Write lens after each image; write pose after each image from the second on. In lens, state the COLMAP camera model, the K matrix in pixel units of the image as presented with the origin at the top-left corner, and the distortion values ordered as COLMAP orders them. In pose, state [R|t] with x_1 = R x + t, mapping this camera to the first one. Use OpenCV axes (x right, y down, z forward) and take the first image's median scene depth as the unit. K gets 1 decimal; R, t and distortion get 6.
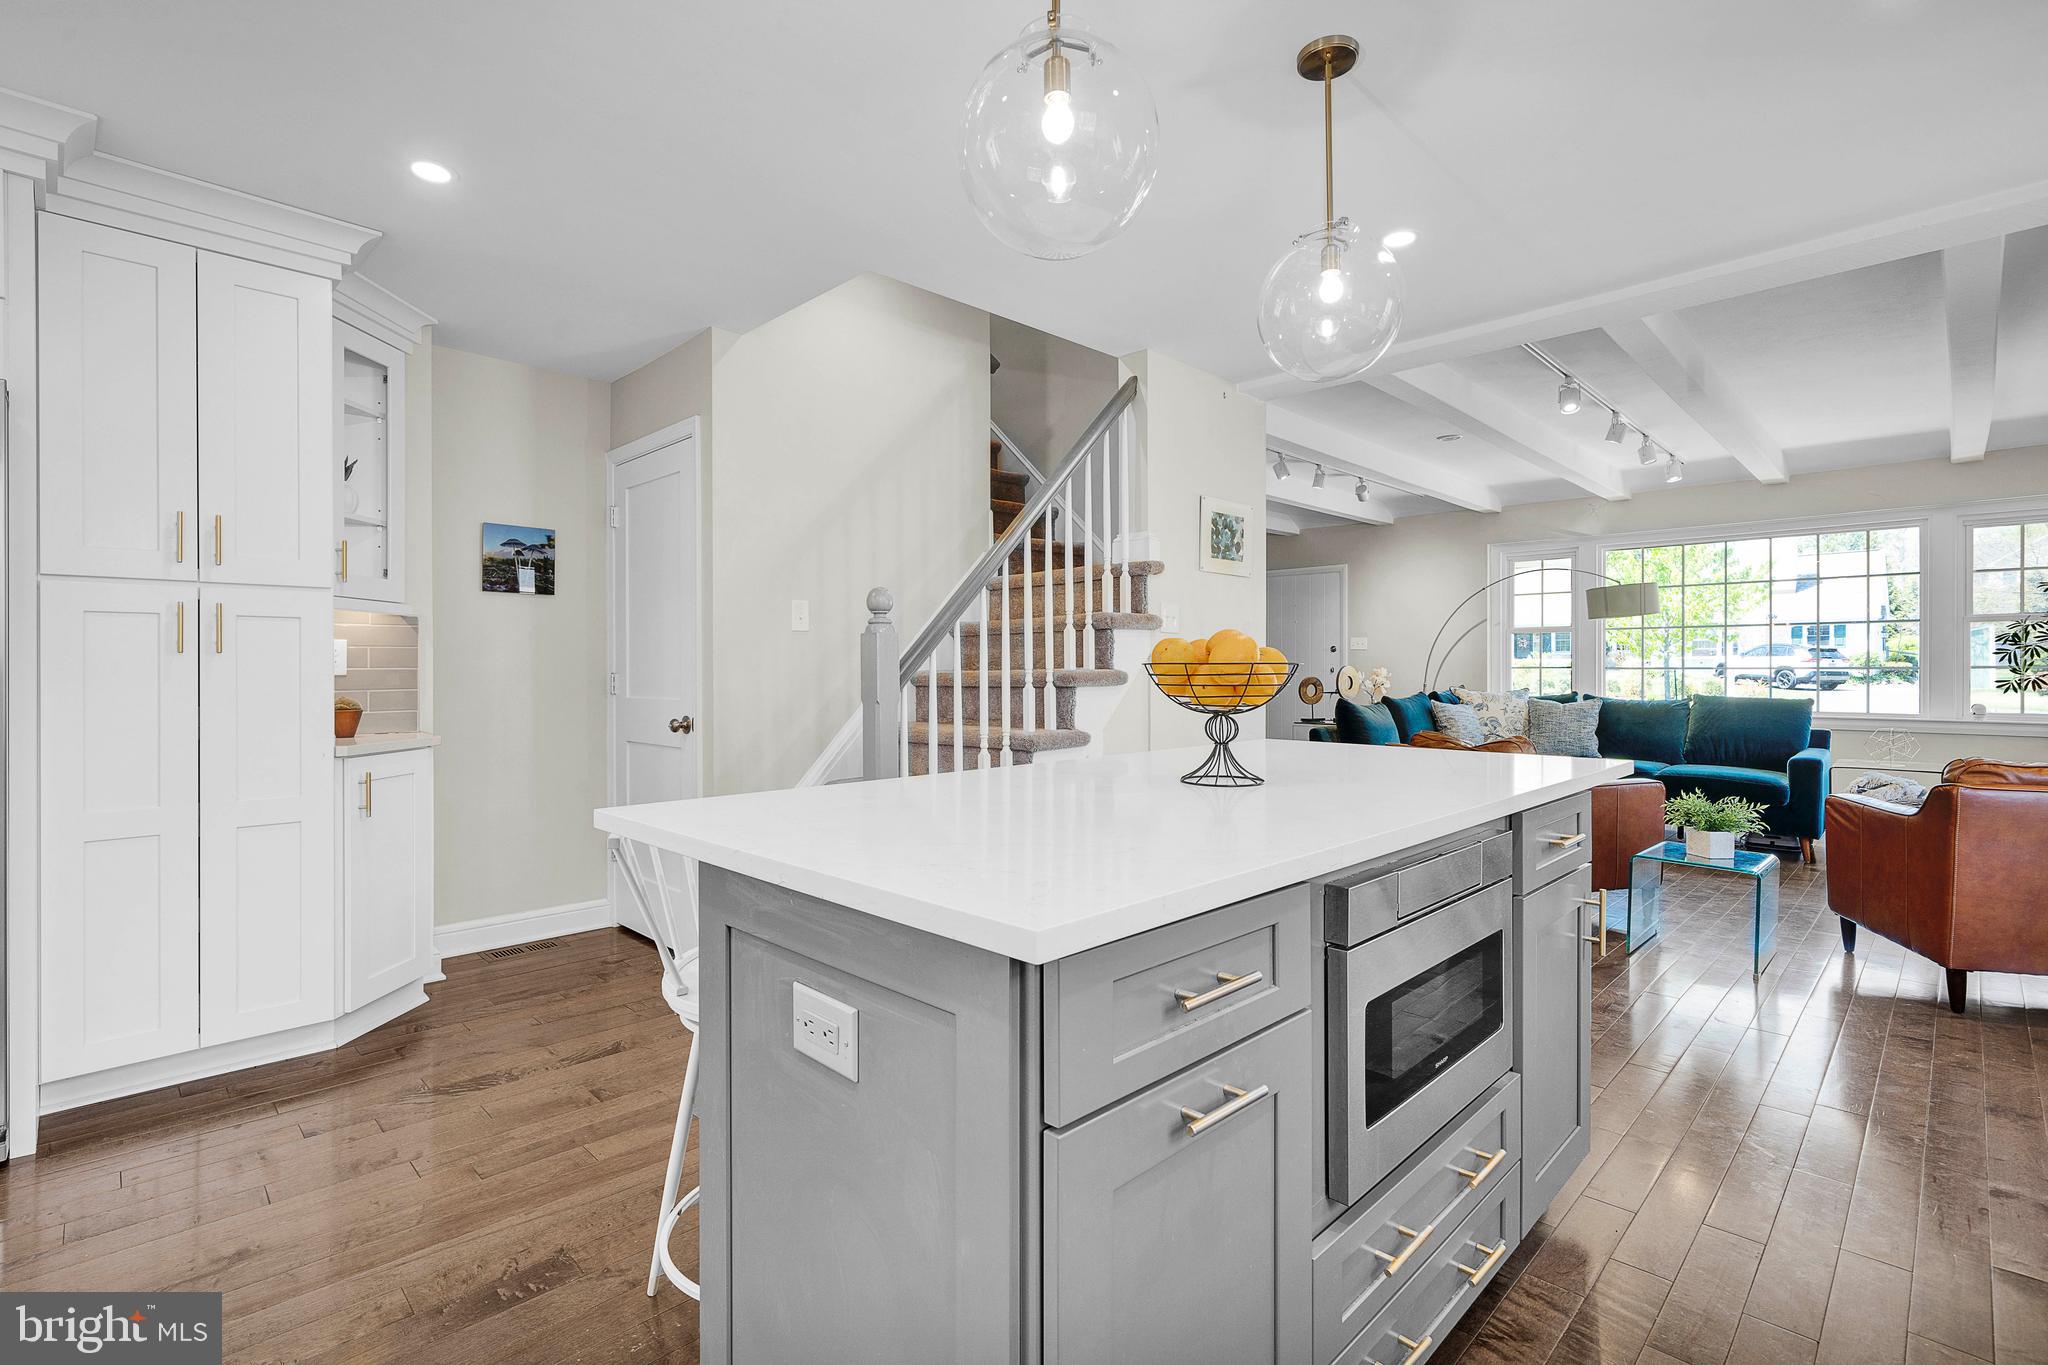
lens RADIAL K [[912.1, 0, 1021.5], [0, 912.1, 677.2], [0, 0, 1]] dist [0.000899, 0.000293]
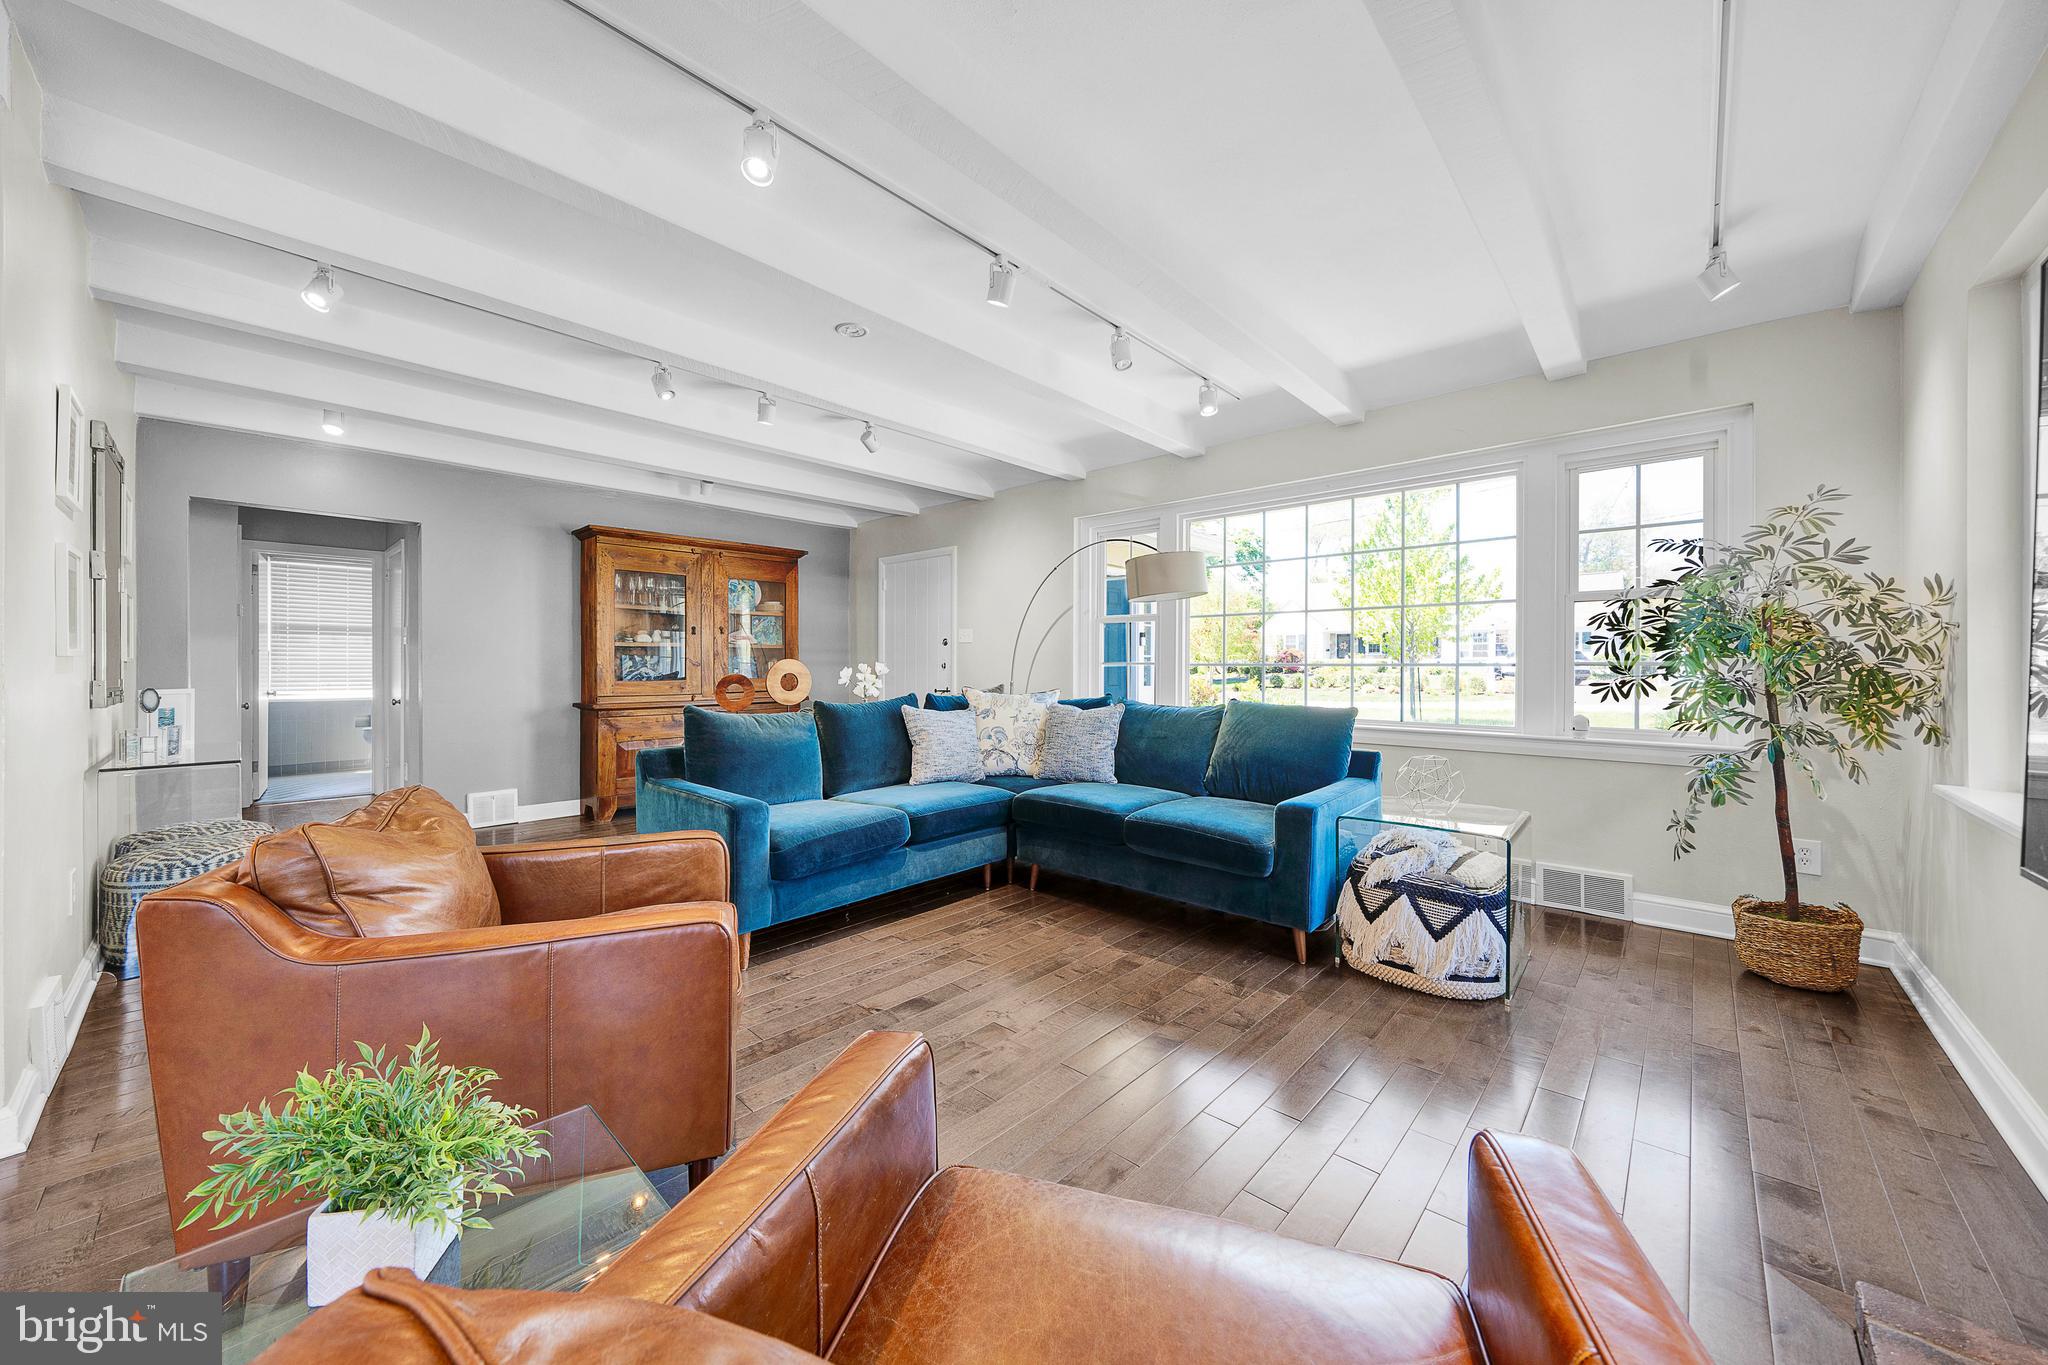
lens RADIAL K [[707.0, 0, 1035.4], [0, 707.0, 666.1], [0, 0, 1]] dist [-0.004661, -0.000202]
pose [[0.999218, 0.003958, 0.039335, 0.567817], [-0.003617, 0.999955, -0.008746, -0.002572], [-0.039368, 0.008597, 0.999188, 0.440902]]
